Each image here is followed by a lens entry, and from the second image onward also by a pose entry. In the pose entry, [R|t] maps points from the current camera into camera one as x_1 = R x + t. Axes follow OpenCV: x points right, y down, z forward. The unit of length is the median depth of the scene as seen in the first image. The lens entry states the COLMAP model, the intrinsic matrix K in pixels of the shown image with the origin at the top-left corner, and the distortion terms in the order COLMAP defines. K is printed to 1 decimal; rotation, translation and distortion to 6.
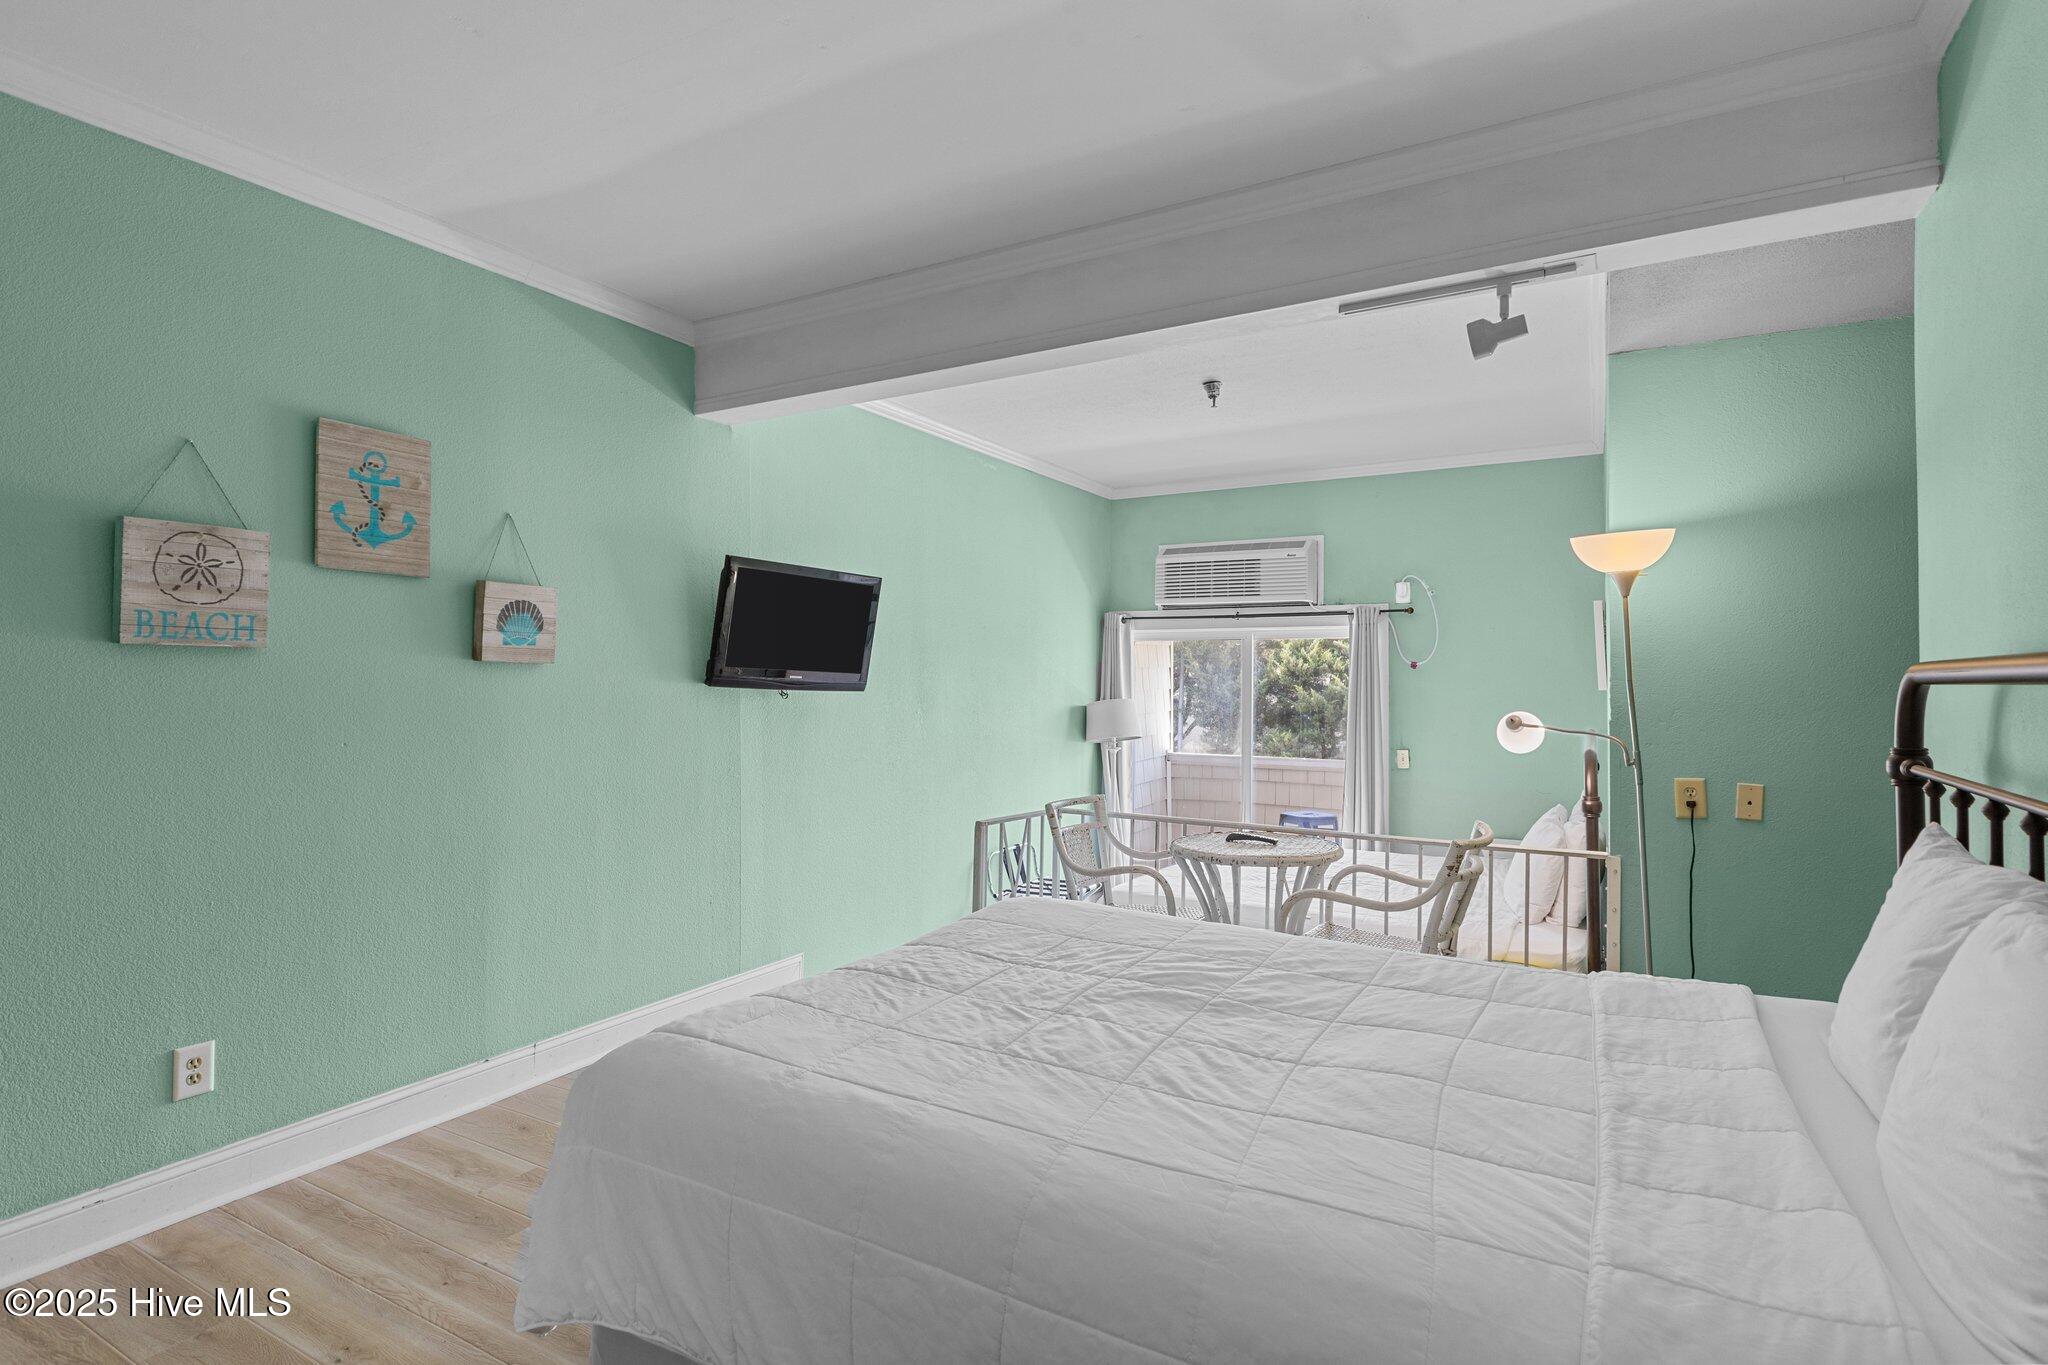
lens RADIAL K [[1062.9, 0, 1021.0], [0, 1062.9, 678.5], [0, 0, 1]] dist [-0.000467, -0.000007]
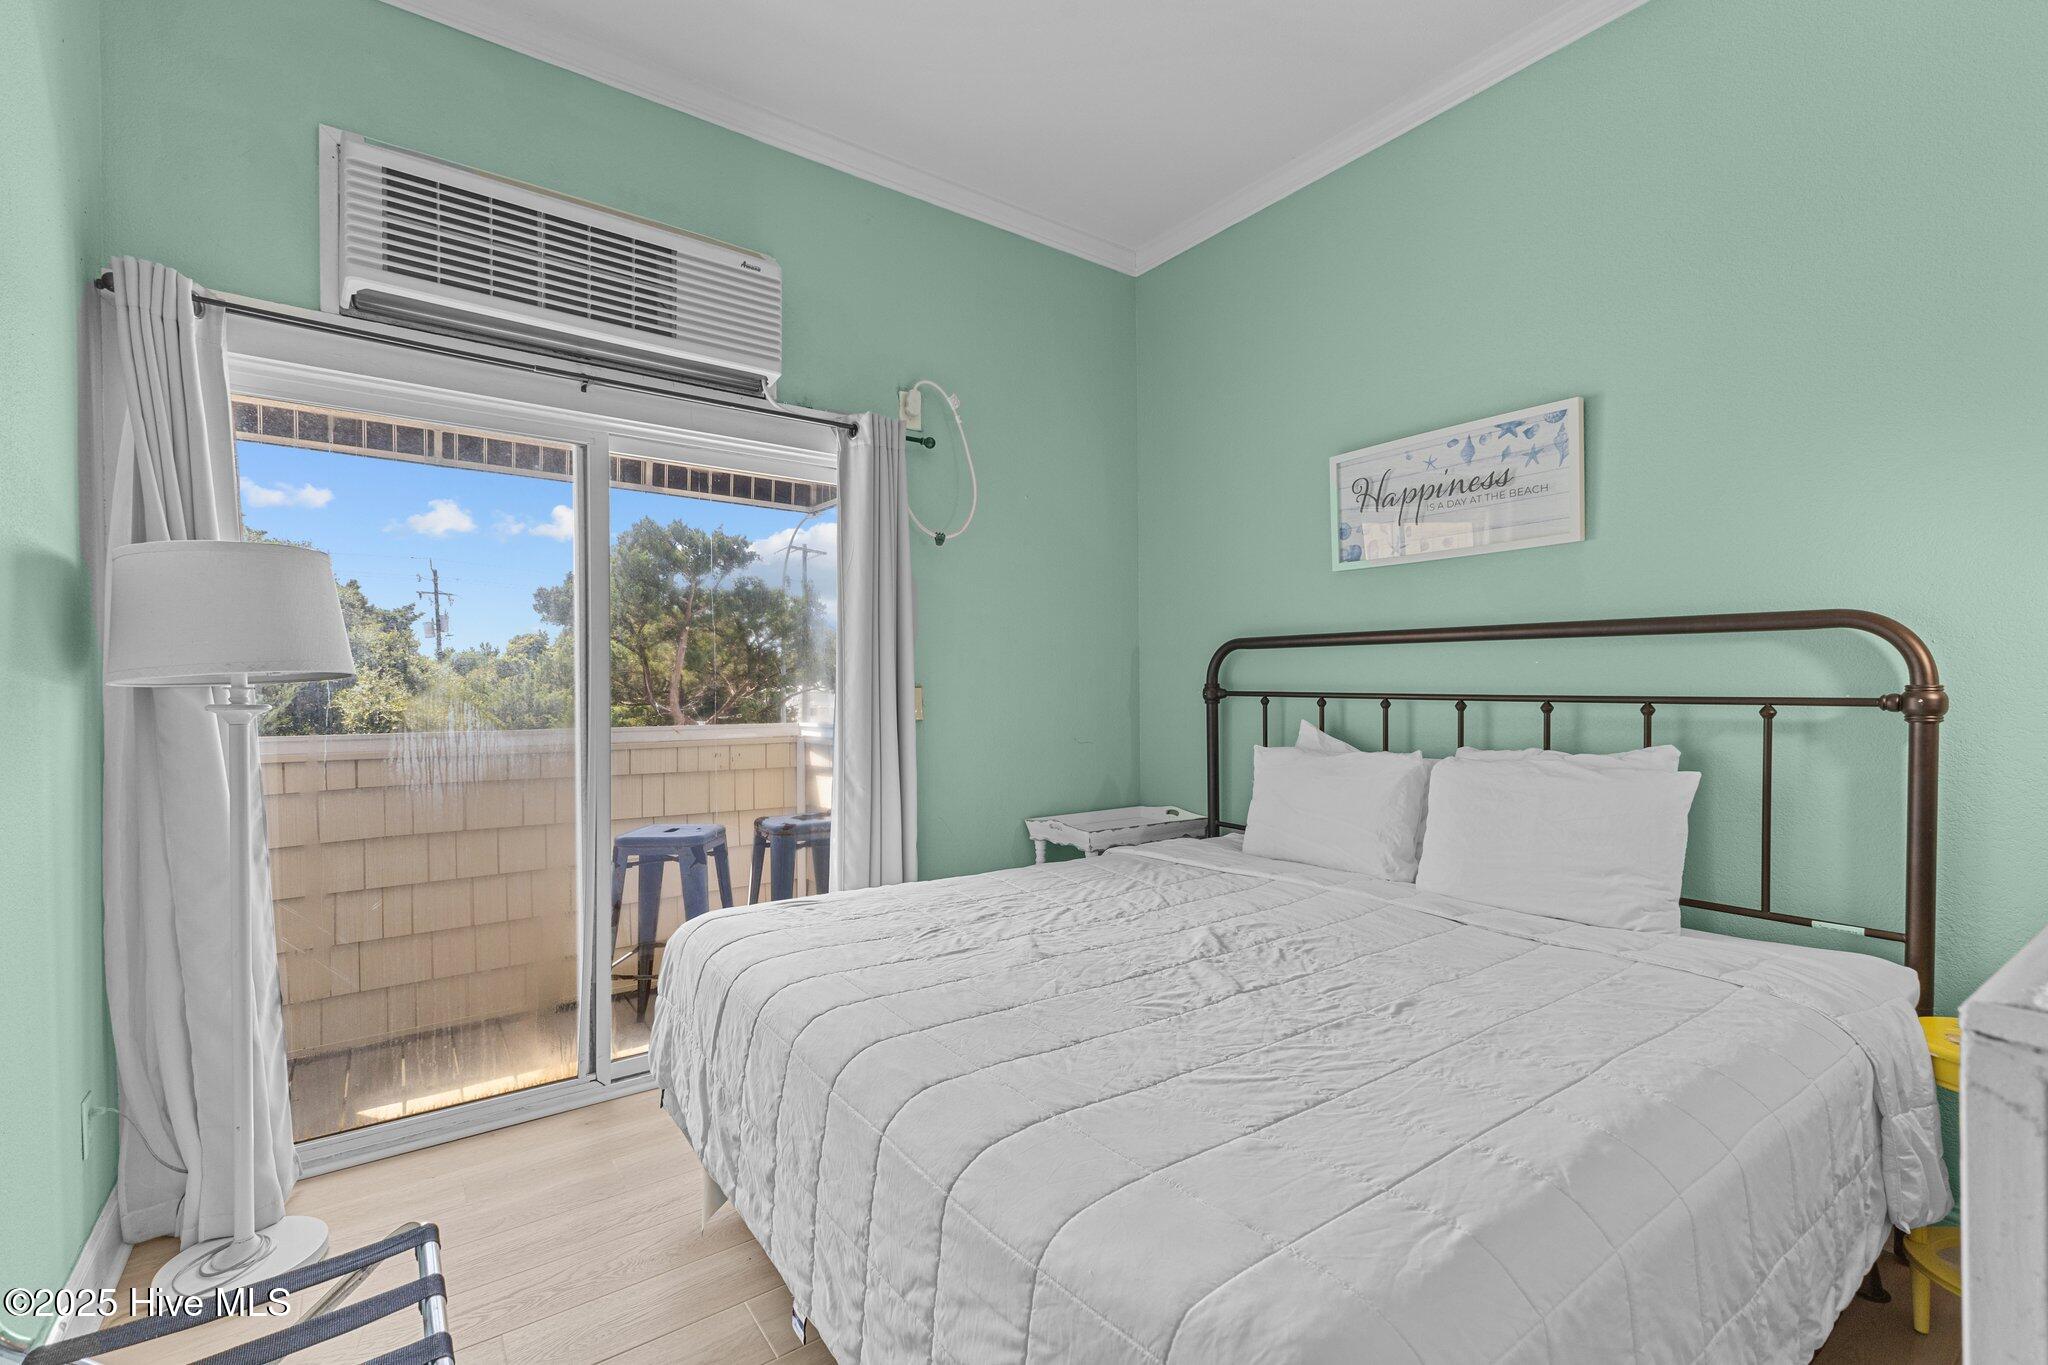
lens RADIAL K [[912.5, 0, 1024.0], [0, 912.5, 693.1], [0, 0, 1]] dist [0.010297, -0.002479]
pose [[0.426640, -0.009499, 0.904372, -0.047456], [0.000768, 0.999948, 0.010140, 0.059501], [-0.904421, -0.003631, 0.426625, 0.692151]]
